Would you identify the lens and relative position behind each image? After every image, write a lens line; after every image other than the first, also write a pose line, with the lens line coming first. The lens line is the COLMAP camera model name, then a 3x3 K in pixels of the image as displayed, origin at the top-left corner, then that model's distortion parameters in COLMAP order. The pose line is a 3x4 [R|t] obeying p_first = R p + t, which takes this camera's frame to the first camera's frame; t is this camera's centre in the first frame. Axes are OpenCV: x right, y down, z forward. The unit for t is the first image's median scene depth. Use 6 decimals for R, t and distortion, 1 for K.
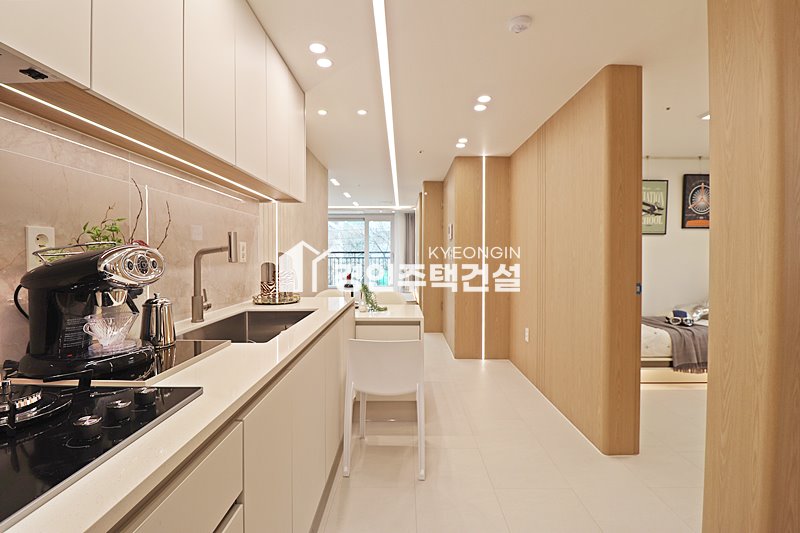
lens RADIAL K [[368.3, 0, 403.7], [0, 368.3, 261.0], [0, 0, 1]] dist [-0.008289, -0.009985]
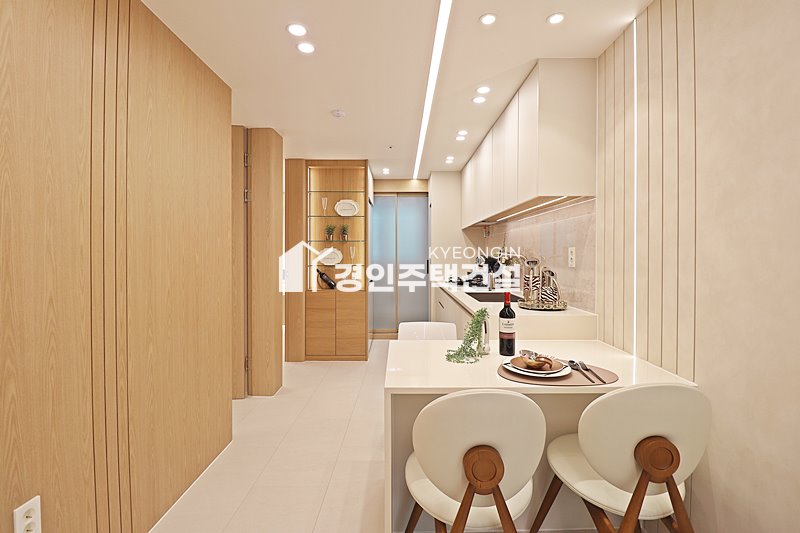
lens RADIAL K [[368.3, 0, 396.1], [0, 368.3, 261.3], [0, 0, 1]] dist [-0.008289, -0.009985]
pose [[-0.999779, -0.004046, 0.020640, 0.016191], [-0.003326, 0.999390, 0.034776, -0.028612], [-0.020769, 0.034700, -0.999182, 1.241711]]
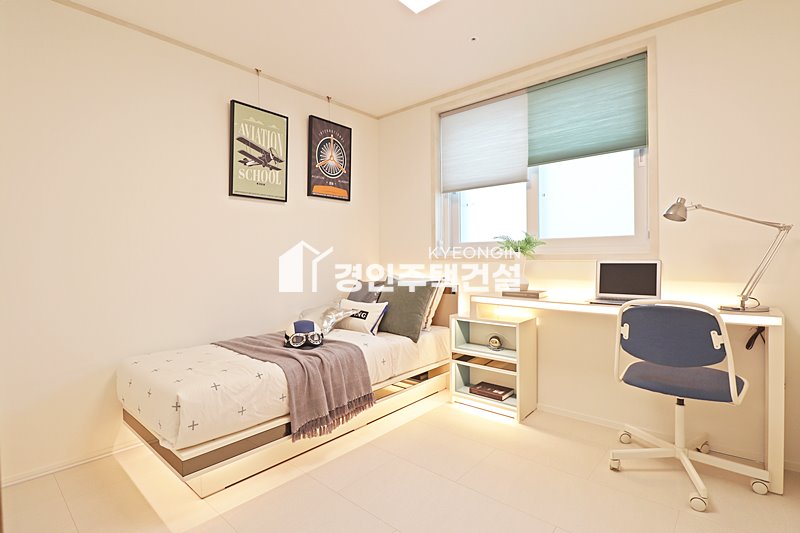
lens RADIAL K [[387.5, 0, 403.7], [0, 387.5, 254.2], [0, 0, 1]] dist [-0.003099, -0.000101]
pose [[0.654436, -0.001983, 0.756114, 0.376612], [0.024924, 0.999510, -0.018951, 0.041720], [-0.755706, 0.031248, 0.654165, 0.449831]]
